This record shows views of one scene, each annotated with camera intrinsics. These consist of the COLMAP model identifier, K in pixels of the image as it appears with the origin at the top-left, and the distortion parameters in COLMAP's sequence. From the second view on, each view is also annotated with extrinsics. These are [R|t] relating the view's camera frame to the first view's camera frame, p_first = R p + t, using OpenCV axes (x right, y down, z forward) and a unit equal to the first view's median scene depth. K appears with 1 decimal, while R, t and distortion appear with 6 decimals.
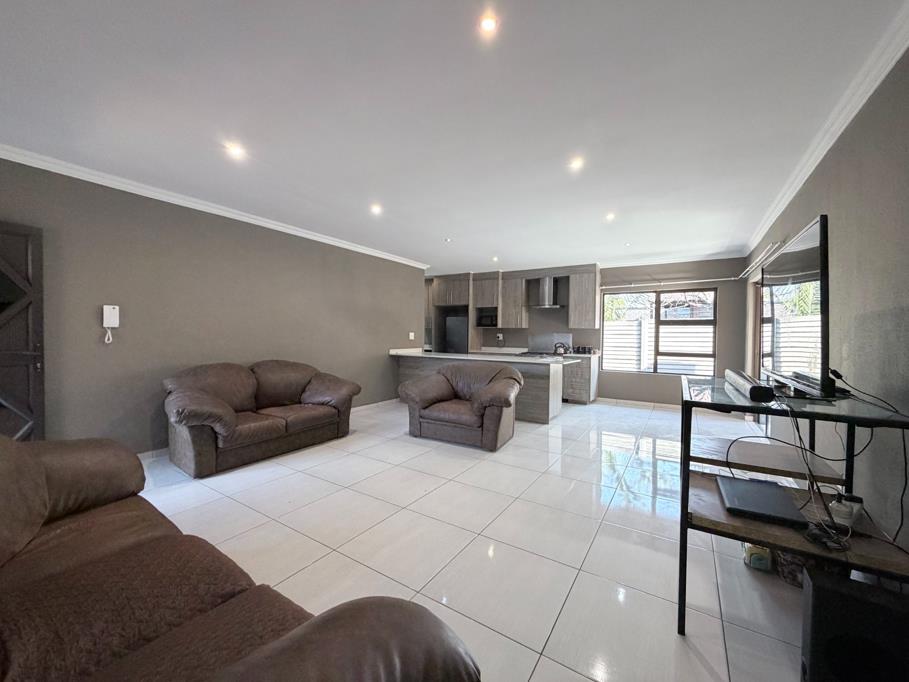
lens RADIAL K [[364.0, 0, 453.9], [0, 364.0, 339.1], [0, 0, 1]] dist [0.009727, -0.000242]
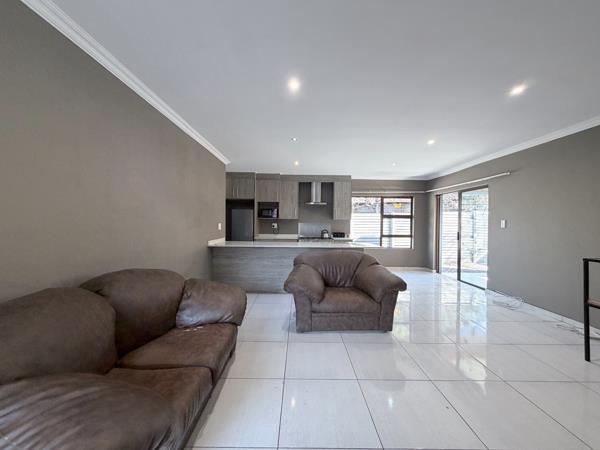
lens RADIAL K [[240.3, 0, 299.6], [0, 240.3, 223.8], [0, 0, 1]] dist [0.009727, -0.000242]
pose [[0.841169, -0.006459, 0.540733, -0.296229], [0.007698, 0.999970, -0.000030, -0.015117], [-0.540717, 0.004188, 0.841194, 0.295104]]
